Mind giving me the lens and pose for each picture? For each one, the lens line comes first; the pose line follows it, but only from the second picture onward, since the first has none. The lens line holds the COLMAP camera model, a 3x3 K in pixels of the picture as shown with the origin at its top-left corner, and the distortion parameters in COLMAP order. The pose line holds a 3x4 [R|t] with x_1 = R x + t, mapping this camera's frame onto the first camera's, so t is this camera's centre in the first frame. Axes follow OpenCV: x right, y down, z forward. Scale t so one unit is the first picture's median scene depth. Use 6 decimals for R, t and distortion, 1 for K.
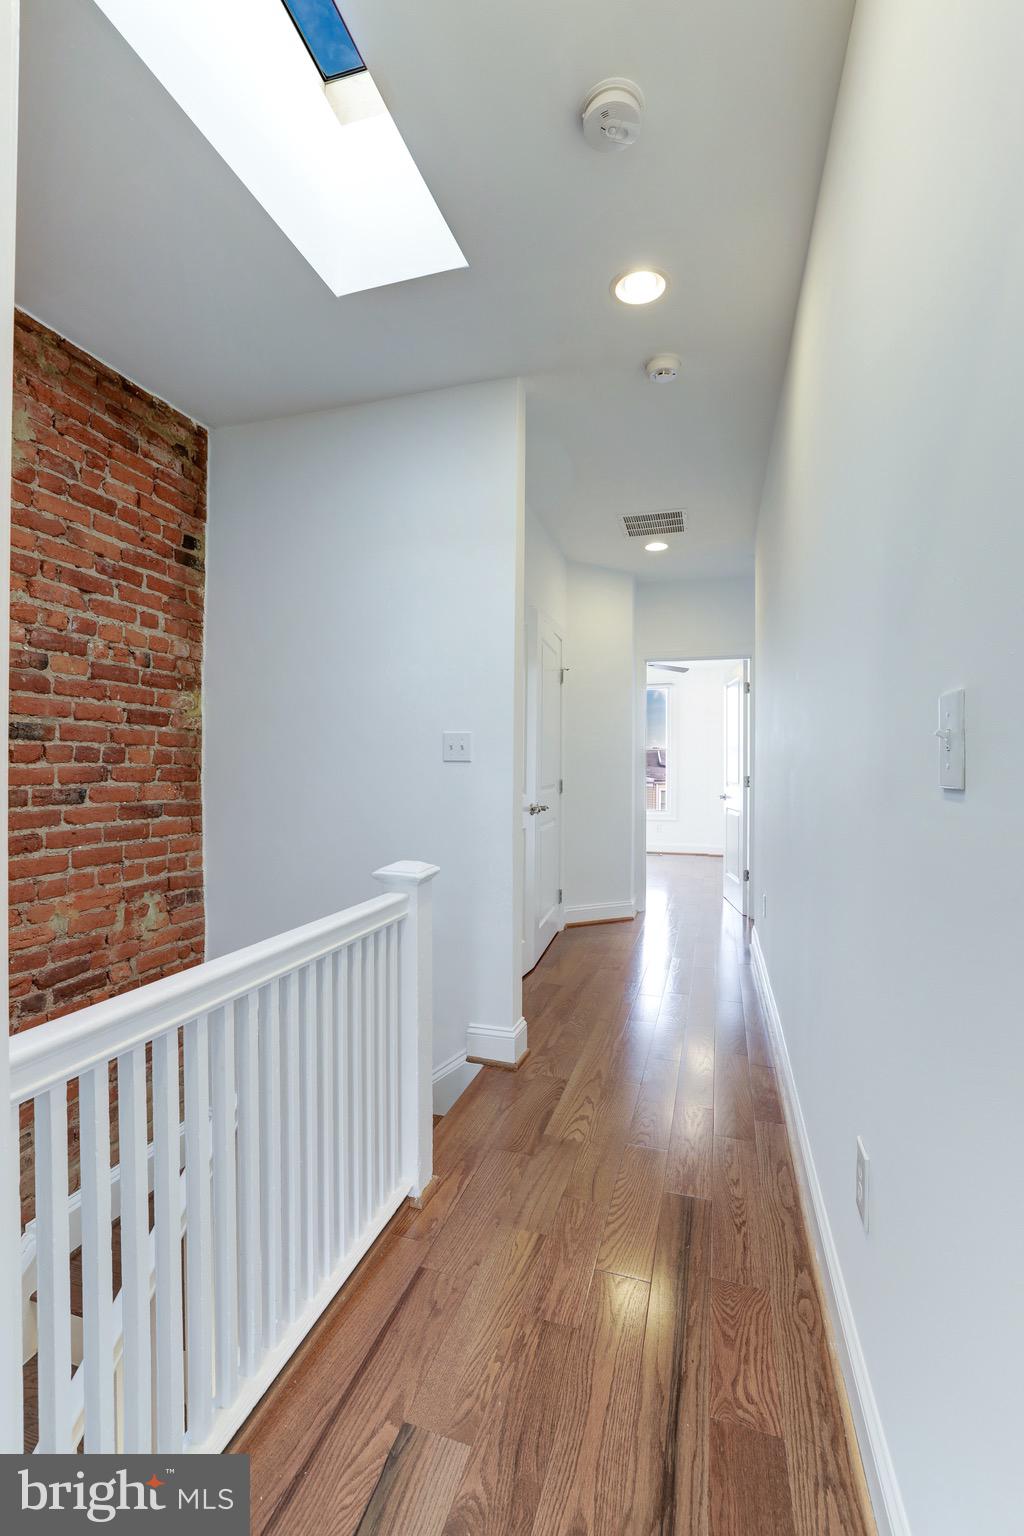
lens RADIAL K [[656.5, 0, 510.3], [0, 656.5, 765.0], [0, 0, 1]] dist [-0.033538, 0.004746]
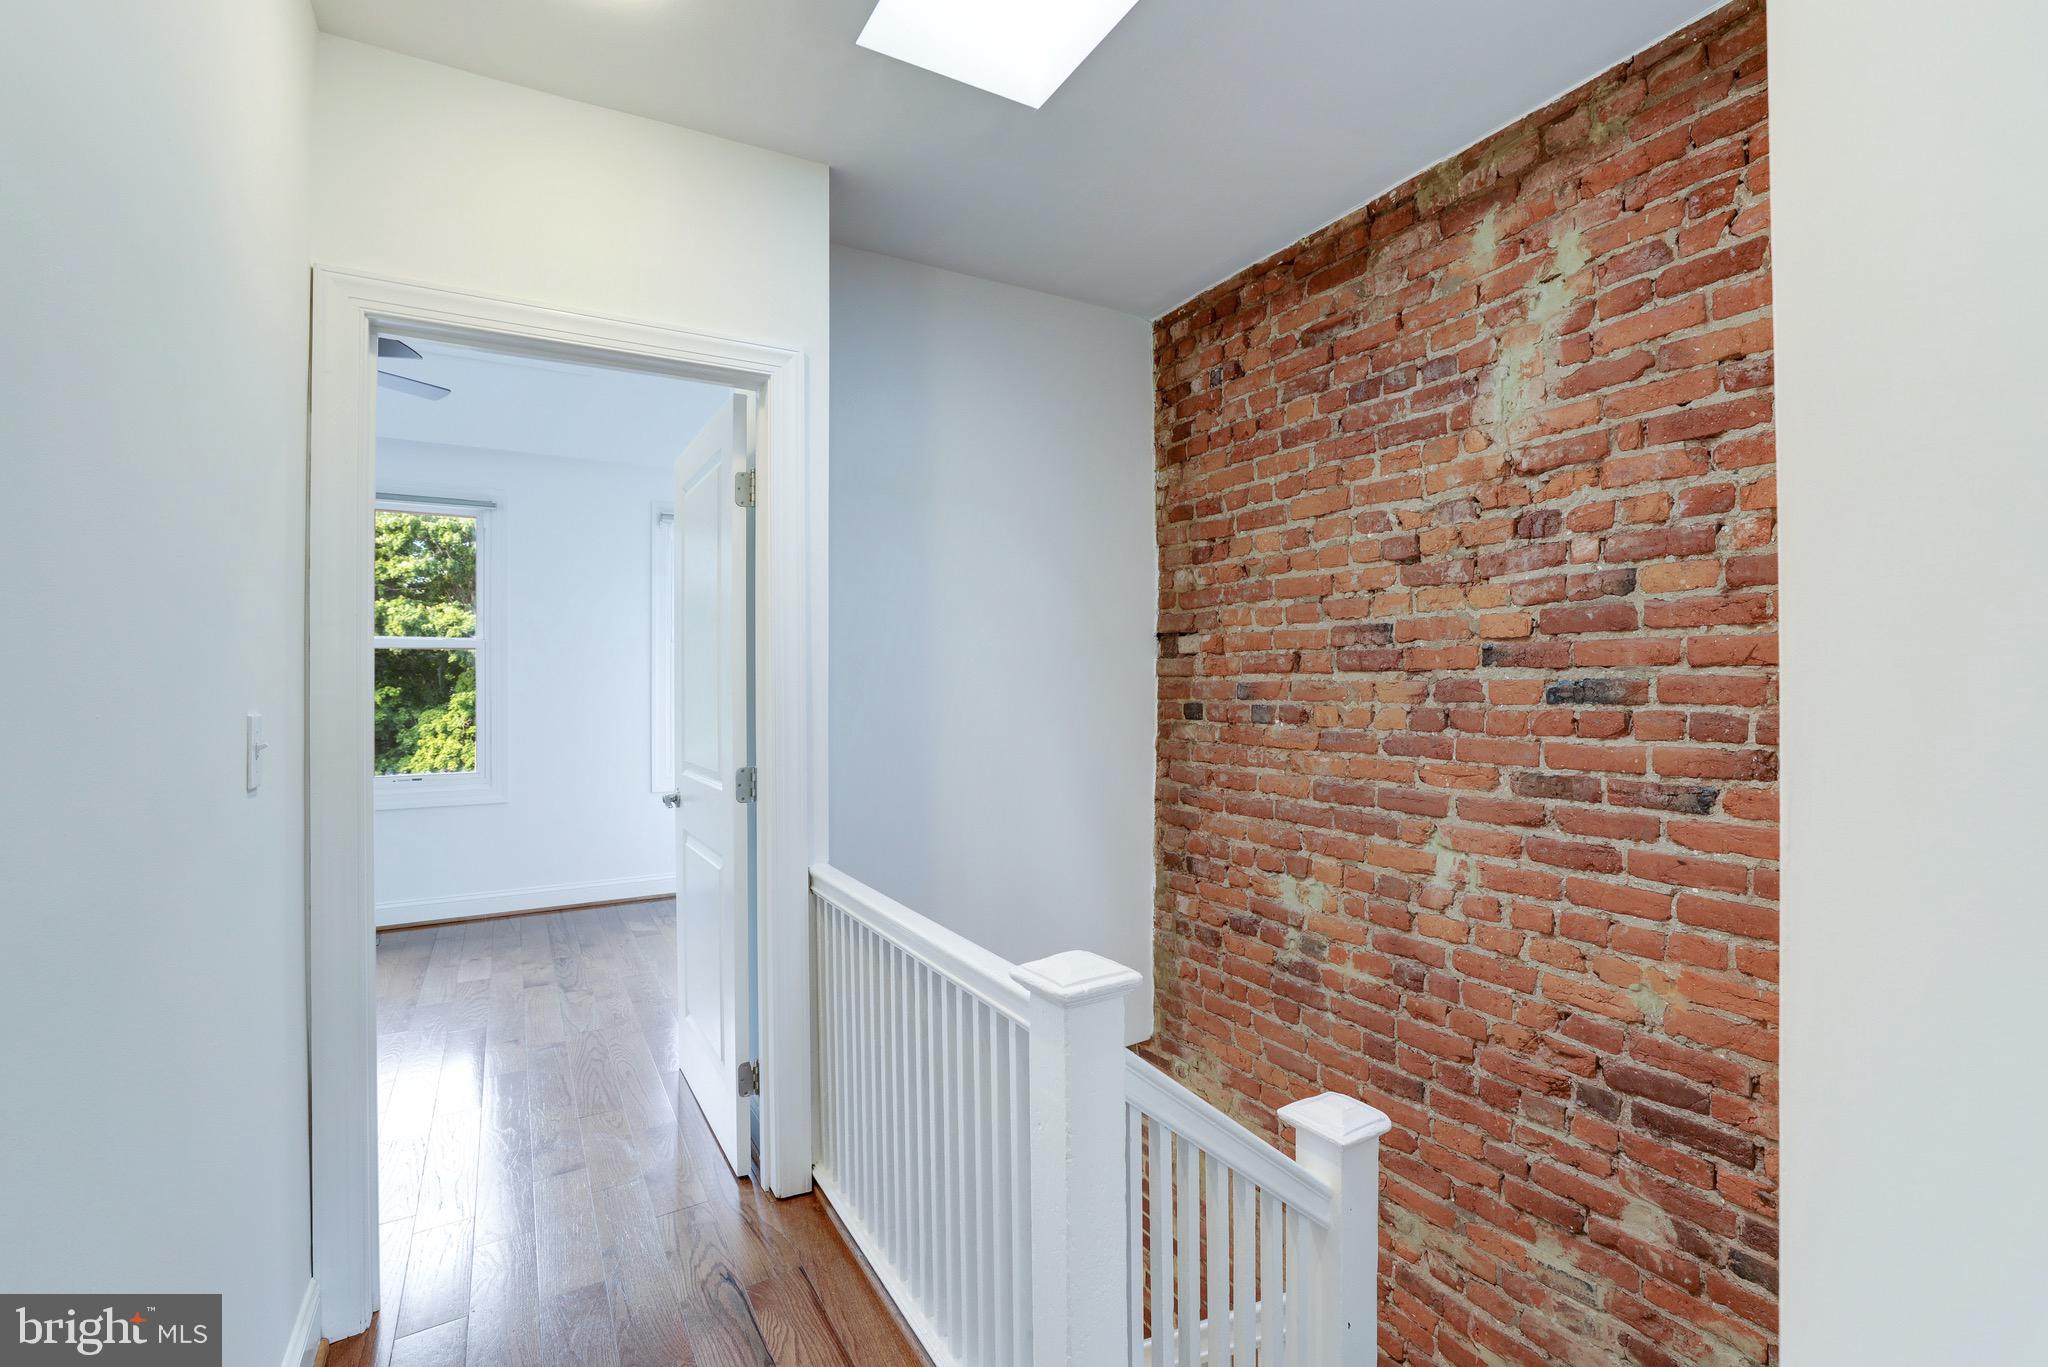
lens RADIAL K [[875.3, 0, 1026.2], [0, 875.3, 681.9], [0, 0, 1]] dist [-0.033538, 0.004746]
pose [[-0.668437, -0.007816, -0.743728, 0.302036], [-0.001541, 0.999957, -0.009124, -0.050247], [0.743767, -0.004953, -0.668420, 1.095918]]
